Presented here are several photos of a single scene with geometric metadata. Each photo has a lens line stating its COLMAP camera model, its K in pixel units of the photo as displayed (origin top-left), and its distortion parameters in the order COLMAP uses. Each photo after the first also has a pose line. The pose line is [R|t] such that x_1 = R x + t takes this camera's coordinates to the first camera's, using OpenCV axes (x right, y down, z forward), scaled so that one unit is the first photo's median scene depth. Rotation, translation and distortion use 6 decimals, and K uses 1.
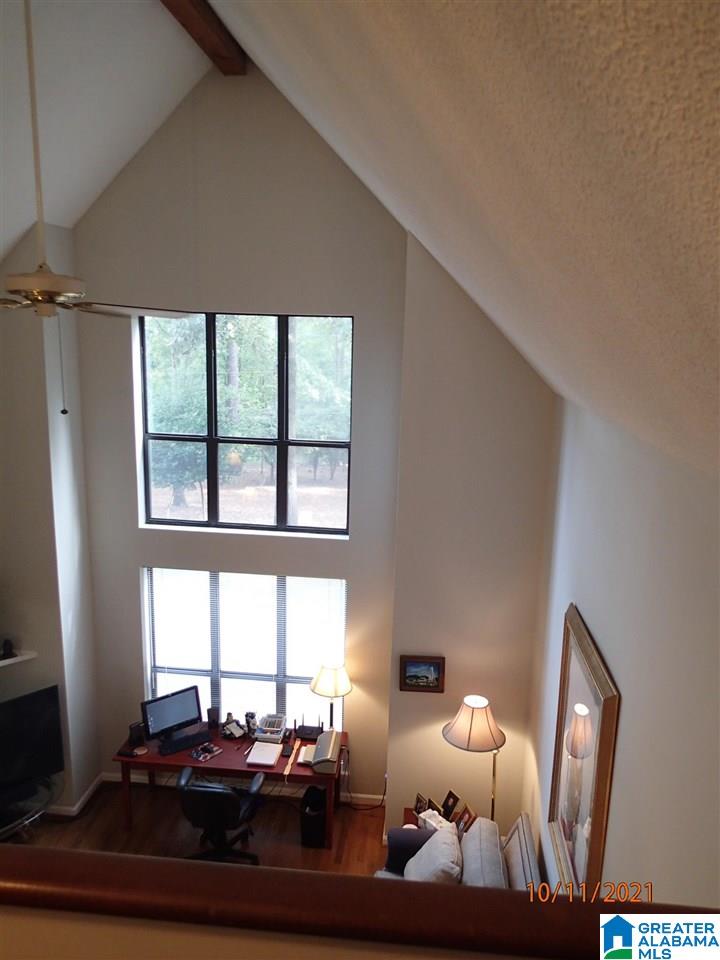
lens RADIAL K [[722.1, 0, 369.3], [0, 722.1, 479.5], [0, 0, 1]] dist [0.003919, -0.009925]
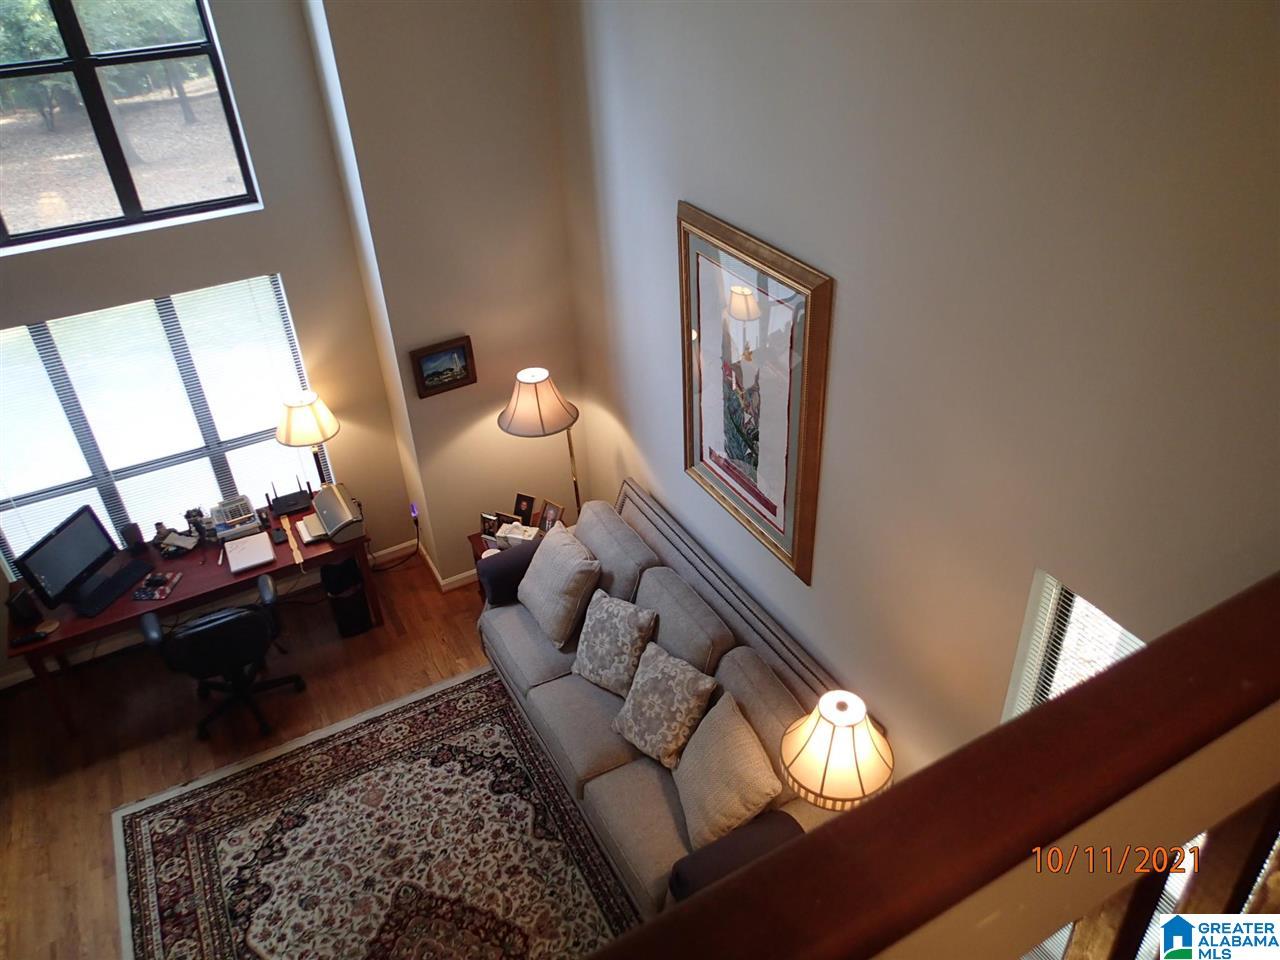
lens RADIAL K [[962.7, 0, 656.6], [0, 962.7, 469.1], [0, 0, 1]] dist [0.003919, -0.009925]
pose [[0.820592, -0.361830, 0.442388, -0.201786], [0.172293, 0.894671, 0.412164, -0.000783], [-0.544925, -0.261998, 0.796501, 0.080926]]
